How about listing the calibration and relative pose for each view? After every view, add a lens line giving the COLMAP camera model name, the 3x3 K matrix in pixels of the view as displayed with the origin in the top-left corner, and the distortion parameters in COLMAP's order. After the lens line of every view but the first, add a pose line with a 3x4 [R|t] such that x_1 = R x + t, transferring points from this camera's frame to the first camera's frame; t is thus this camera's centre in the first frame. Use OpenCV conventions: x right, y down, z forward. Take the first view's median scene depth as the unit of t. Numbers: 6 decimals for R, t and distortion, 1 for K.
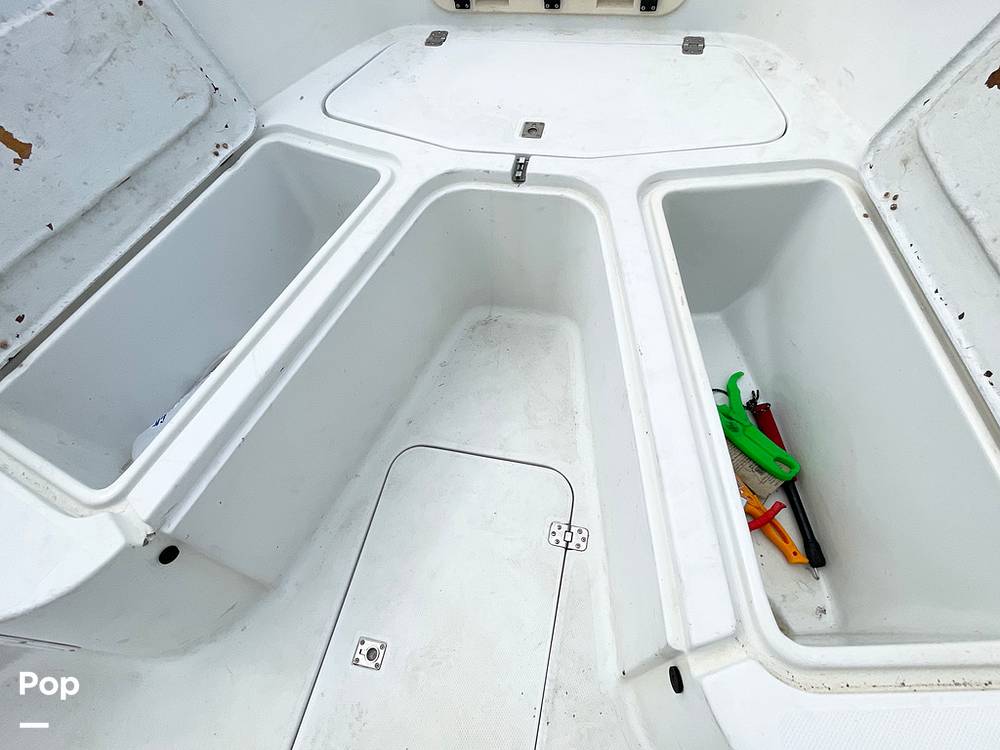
lens RADIAL K [[521.2, 0, 498.4], [0, 521.2, 373.6], [0, 0, 1]] dist [-0.000522, -0.000081]
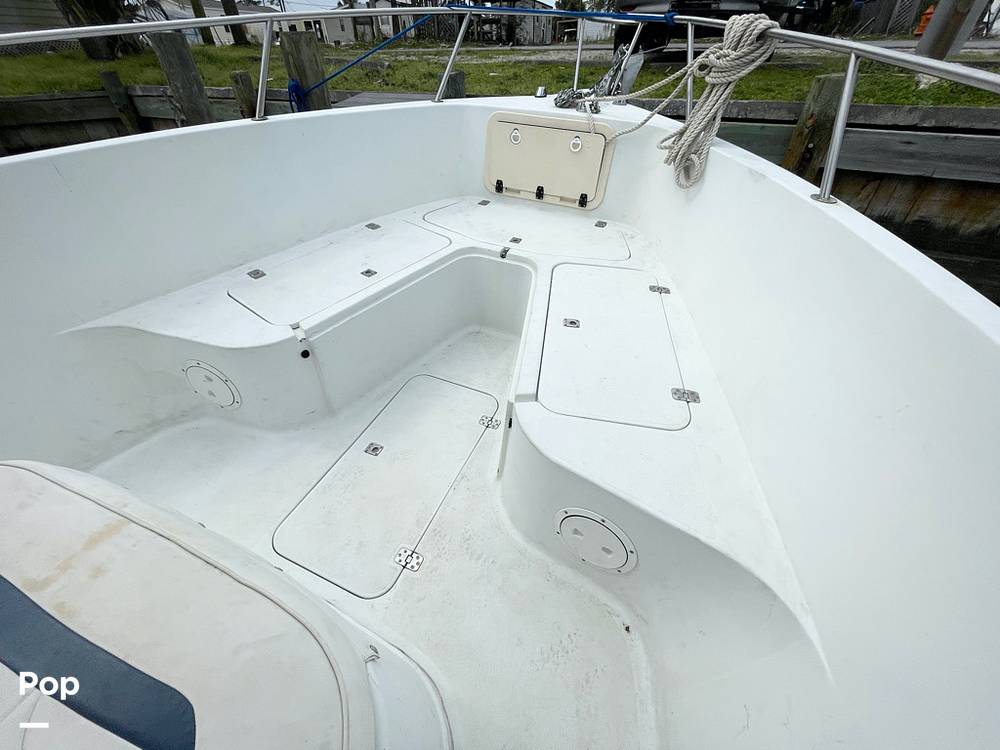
lens RADIAL K [[406.9, 0, 500.0], [0, 406.9, 375.0], [0, 0, 1]] dist [0.000565, -0.000323]
pose [[0.977755, 0.202206, -0.055741, 0.220380], [-0.209745, 0.941267, -0.264620, 0.537906], [-0.001040, 0.270425, 0.962740, -0.485690]]
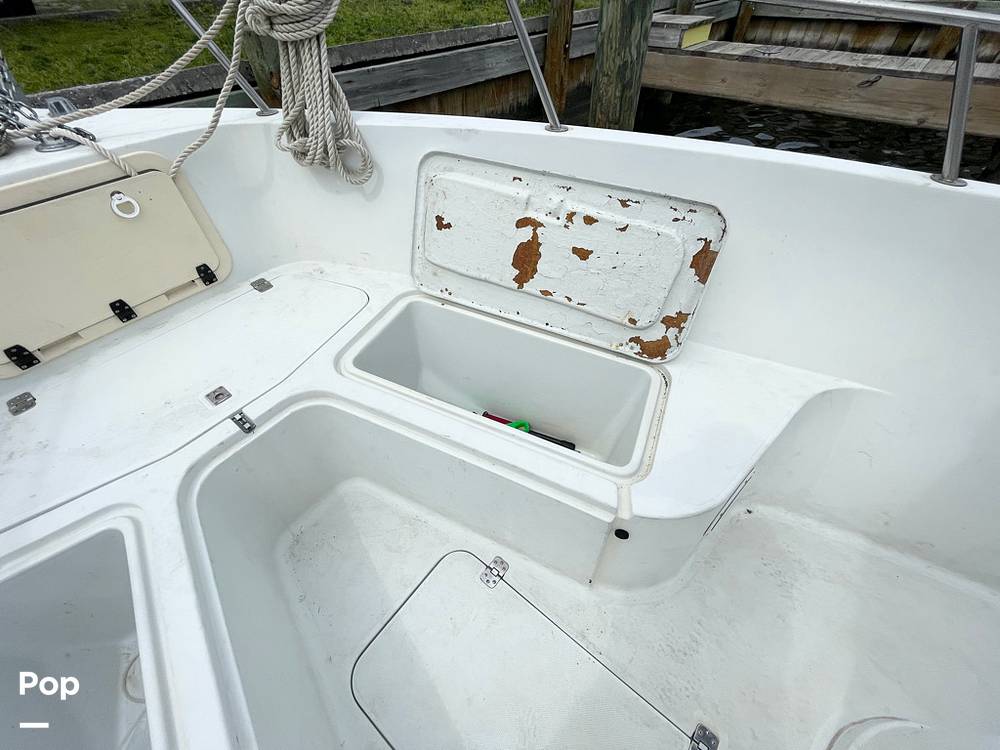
lens RADIAL K [[406.9, 0, 500.0], [0, 406.9, 375.0], [0, 0, 1]] dist [0.000565, -0.000323]
pose [[0.433675, -0.604306, 0.668386, -0.260057], [0.746892, 0.656030, 0.108522, -0.129834], [-0.504061, 0.452149, 0.735856, -0.020949]]
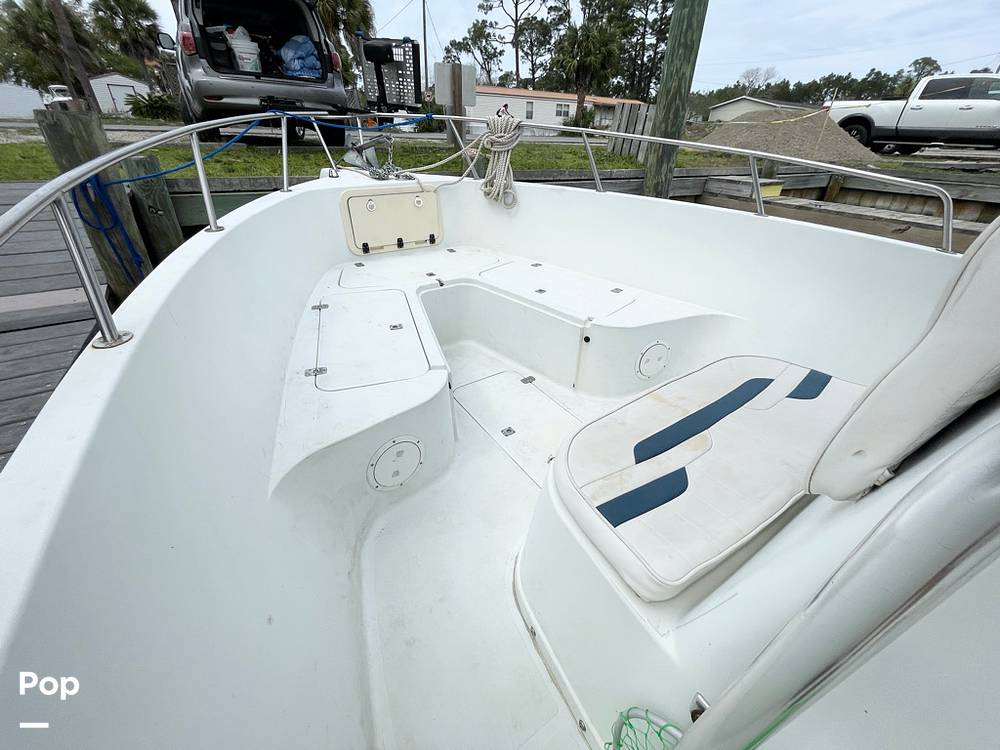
lens RADIAL K [[392.1, 0, 504.9], [0, 392.1, 379.0], [0, 0, 1]] dist [-0.001760, -0.000457]
pose [[0.673817, -0.319672, 0.666169, -1.306841], [0.575418, 0.792603, -0.201681, 0.653783], [-0.463535, 0.519221, 0.718014, -0.411455]]
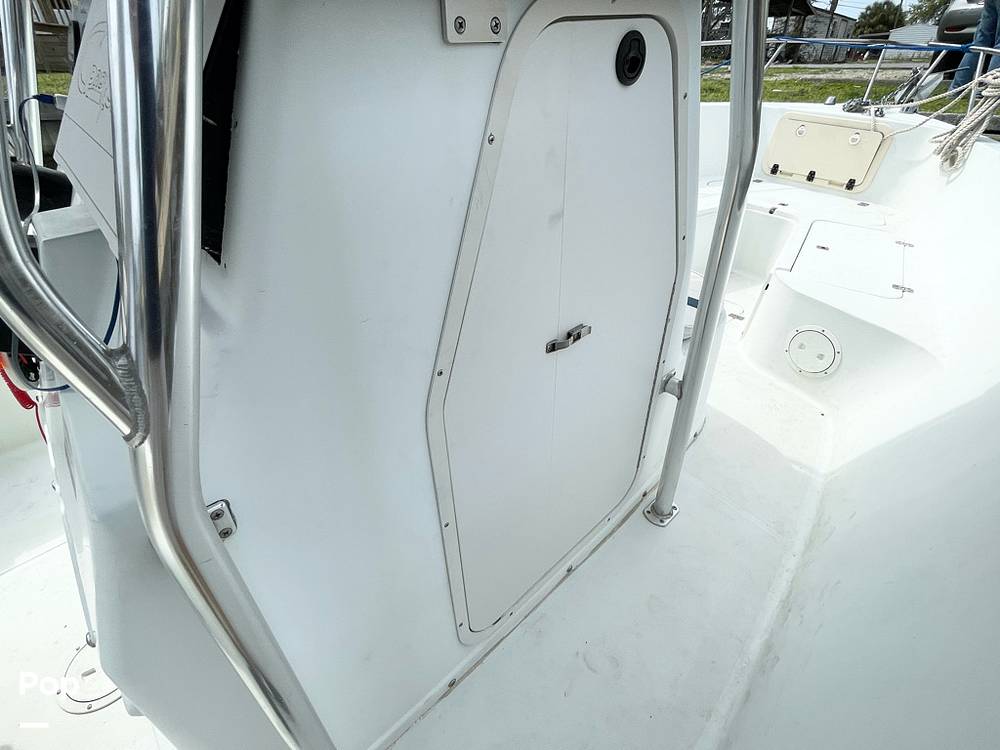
lens RADIAL K [[494.0, 0, 490.7], [0, 494.0, 372.4], [0, 0, 1]] dist [0.000550, -0.000369]
pose [[0.807416, 0.416695, -0.417665, 0.295550], [-0.538031, 0.810523, -0.231464, 1.801697], [0.242077, 0.411605, 0.878624, -1.396654]]
